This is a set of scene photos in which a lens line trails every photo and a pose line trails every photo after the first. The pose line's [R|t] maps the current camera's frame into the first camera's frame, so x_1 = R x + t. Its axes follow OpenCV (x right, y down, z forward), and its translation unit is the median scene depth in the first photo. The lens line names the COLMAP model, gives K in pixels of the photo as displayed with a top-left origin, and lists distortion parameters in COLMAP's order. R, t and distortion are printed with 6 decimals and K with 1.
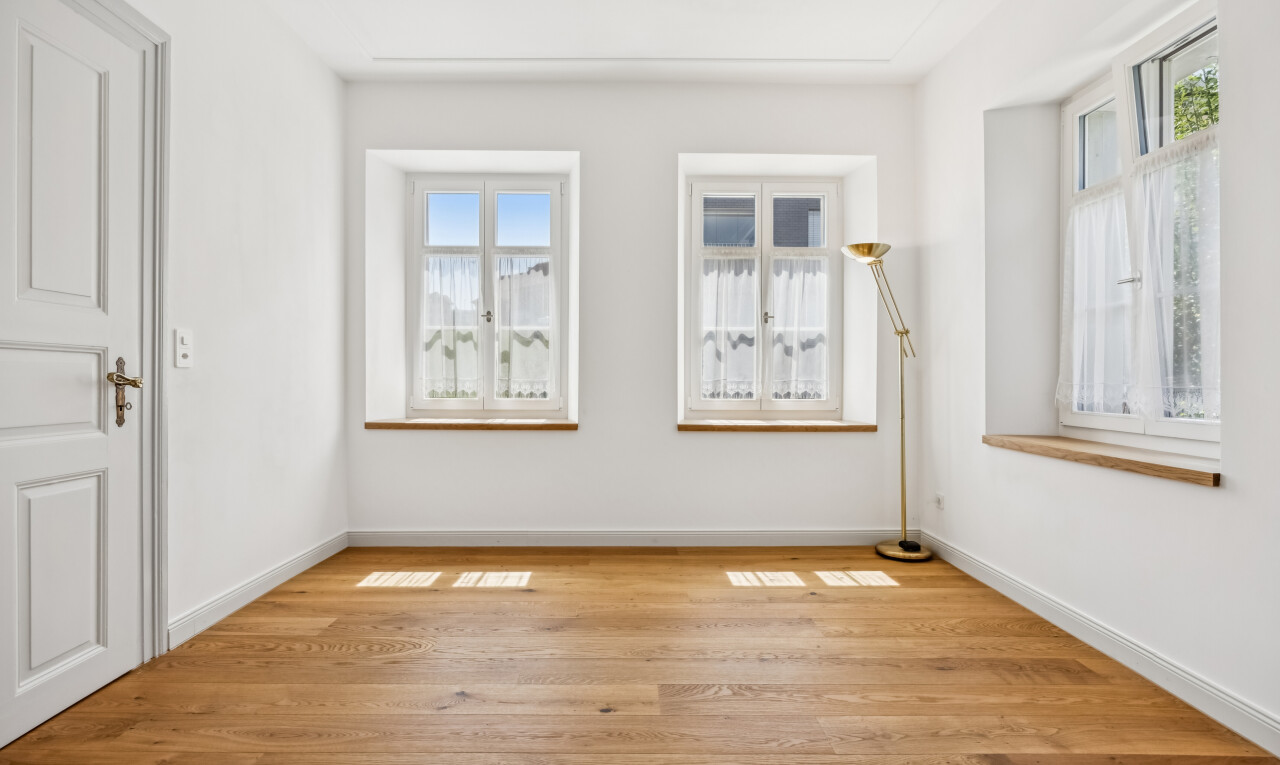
lens RADIAL K [[582.8, 0, 637.1], [0, 582.8, 378.3], [0, 0, 1]] dist [-0.002041, 0.002274]
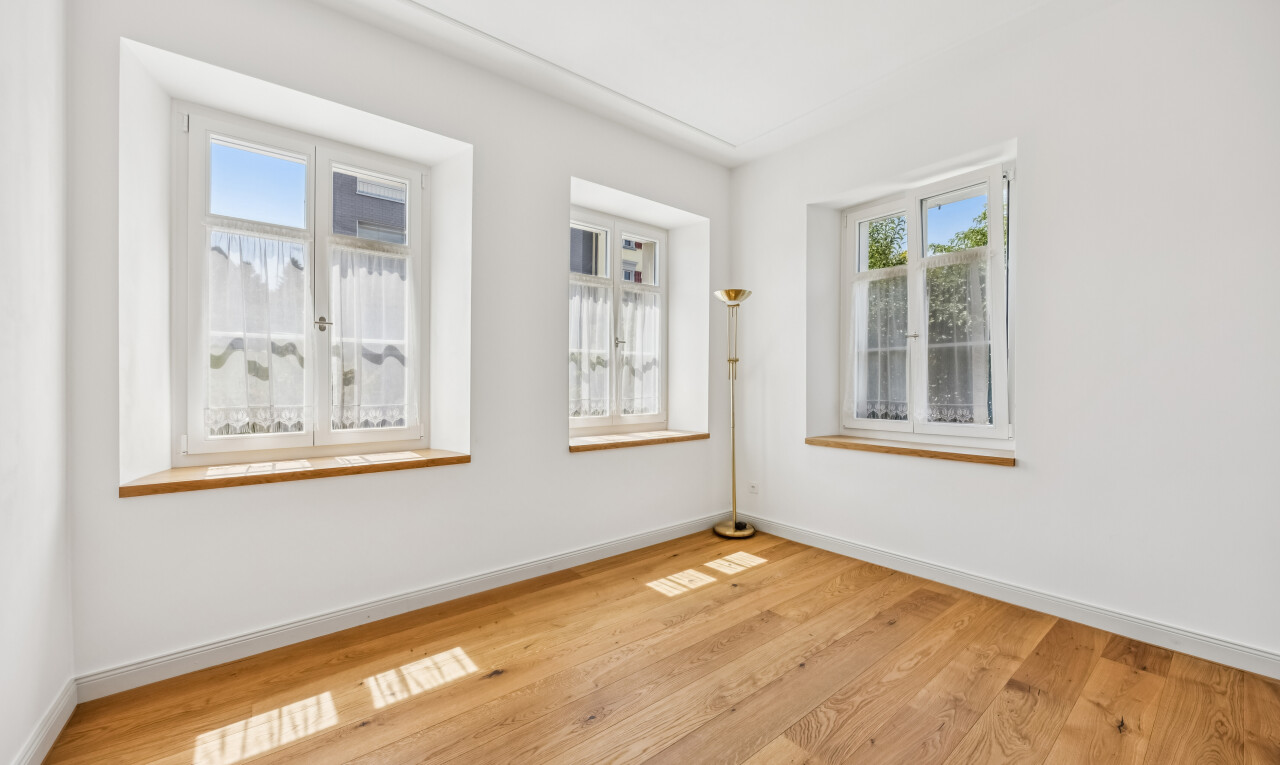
lens RADIAL K [[476.8, 0, 642.1], [0, 476.8, 381.5], [0, 0, 1]] dist [-0.001795, 0.000189]
pose [[0.794653, -0.002384, 0.607059, -0.332650], [0.006796, 0.999965, -0.004970, -0.027098], [-0.607026, 0.008075, 0.794641, 0.277528]]
